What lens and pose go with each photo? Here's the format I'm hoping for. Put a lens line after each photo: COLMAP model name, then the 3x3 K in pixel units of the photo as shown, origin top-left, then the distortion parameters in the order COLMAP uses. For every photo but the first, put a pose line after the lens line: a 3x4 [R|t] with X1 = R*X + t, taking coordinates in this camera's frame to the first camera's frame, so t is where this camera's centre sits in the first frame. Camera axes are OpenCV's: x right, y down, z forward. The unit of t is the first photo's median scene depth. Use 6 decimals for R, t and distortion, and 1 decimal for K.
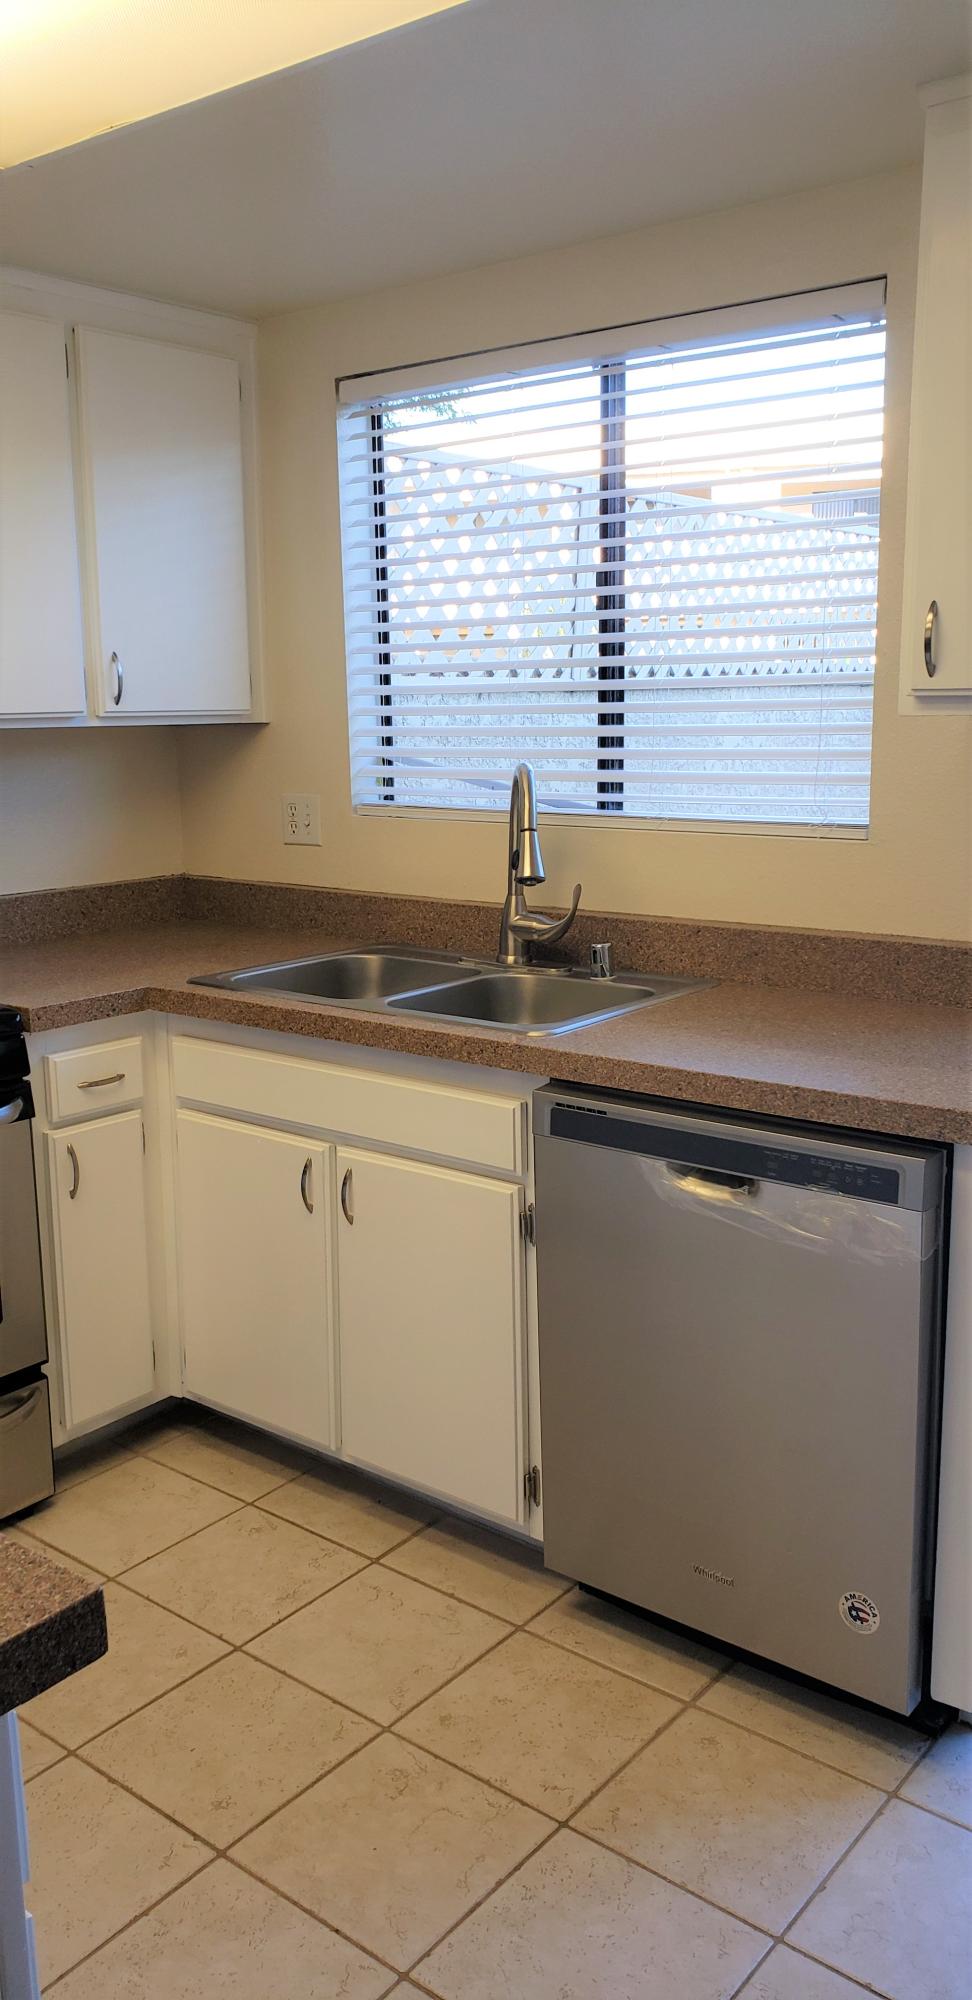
lens RADIAL K [[1569.0, 0, 486.0], [0, 1569.0, 1000.0], [0, 0, 1]] dist [0.004086, -0.002455]
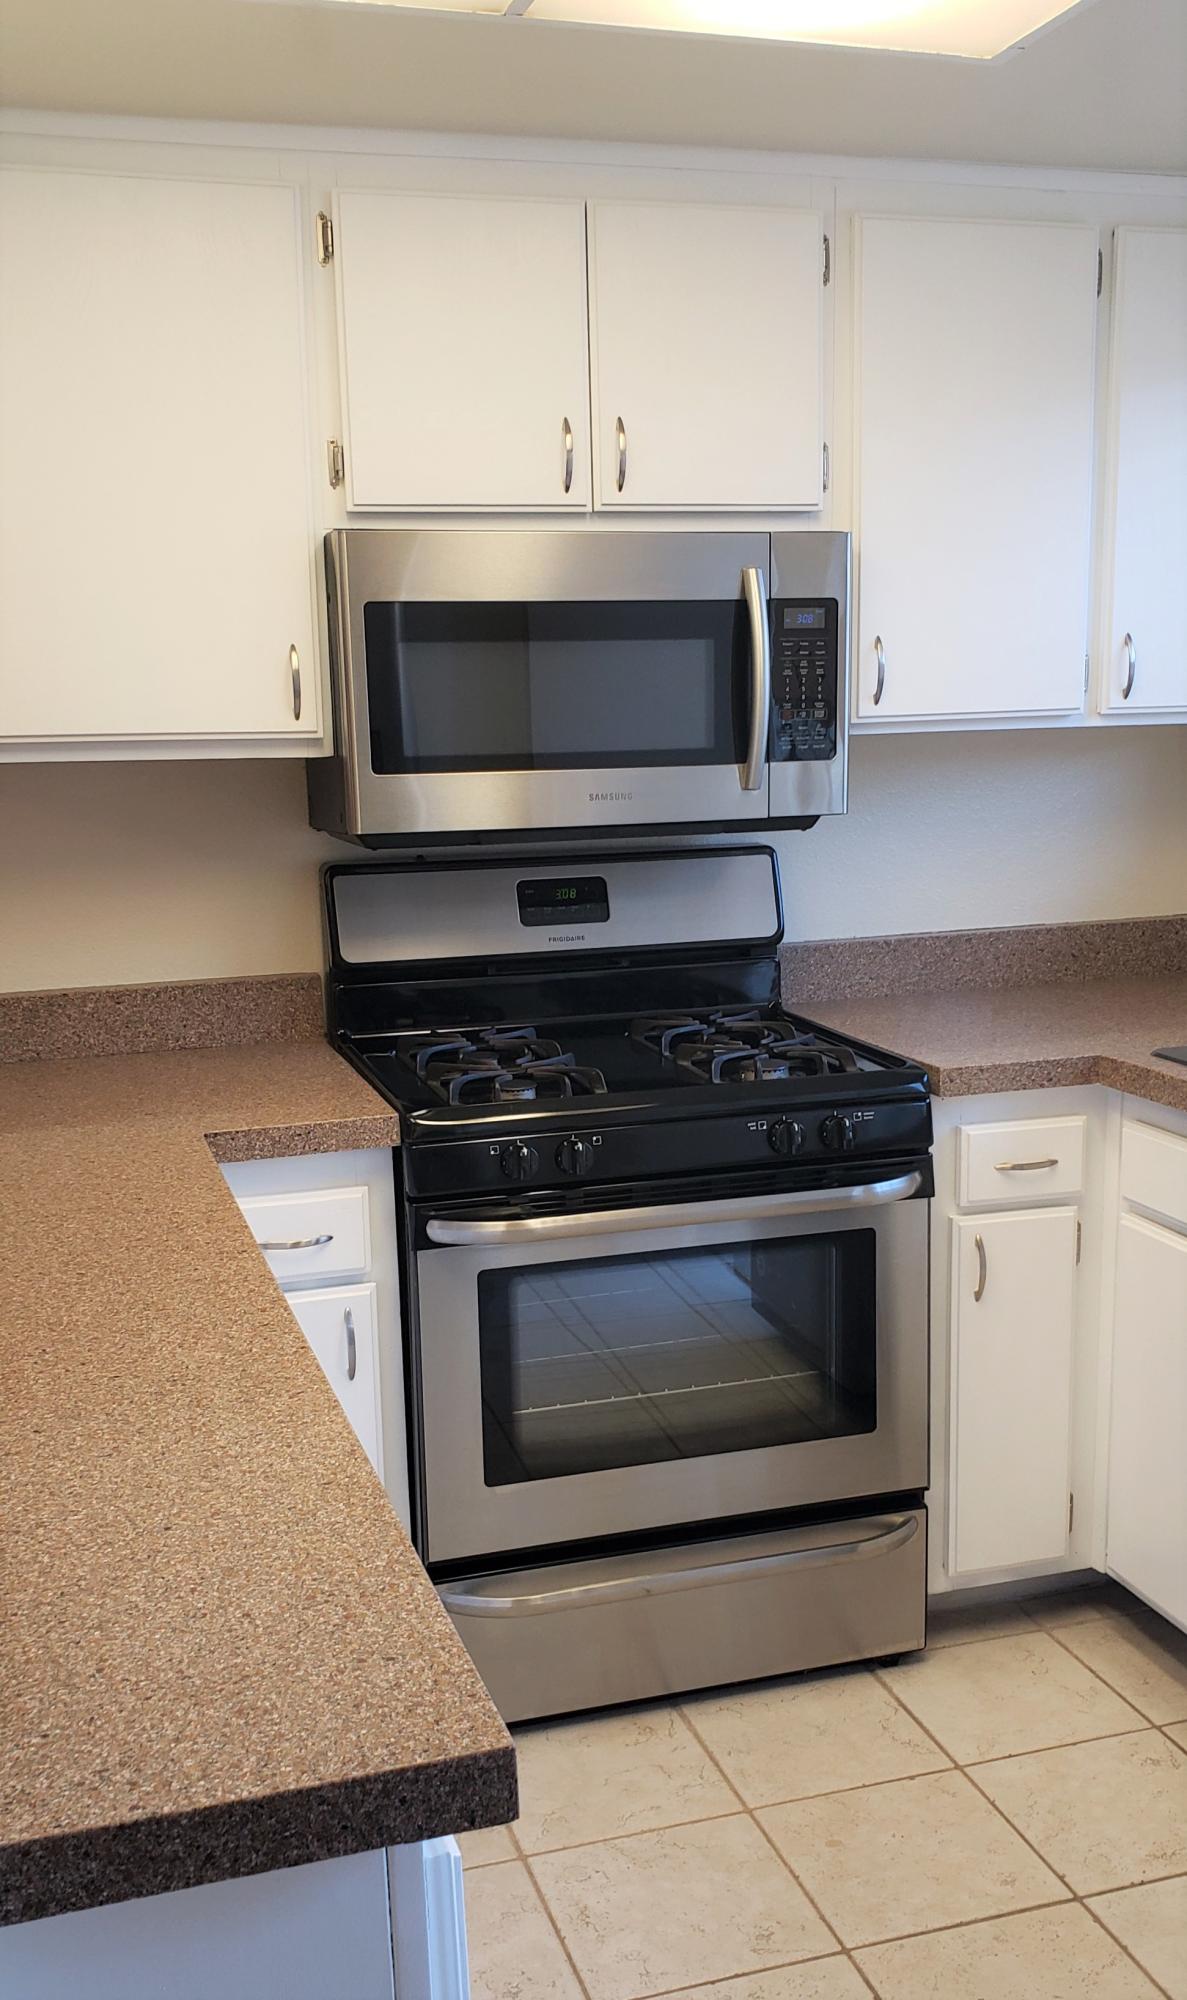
lens RADIAL K [[1924.5, 0, 593.7], [0, 1924.5, 1072.9], [0, 0, 1]] dist [0.052216, -0.140282]
pose [[0.828156, 0.101073, -0.551309, 0.115807], [-0.093899, 0.994724, 0.041314, -0.016025], [0.552576, 0.017553, 0.833277, 0.039051]]
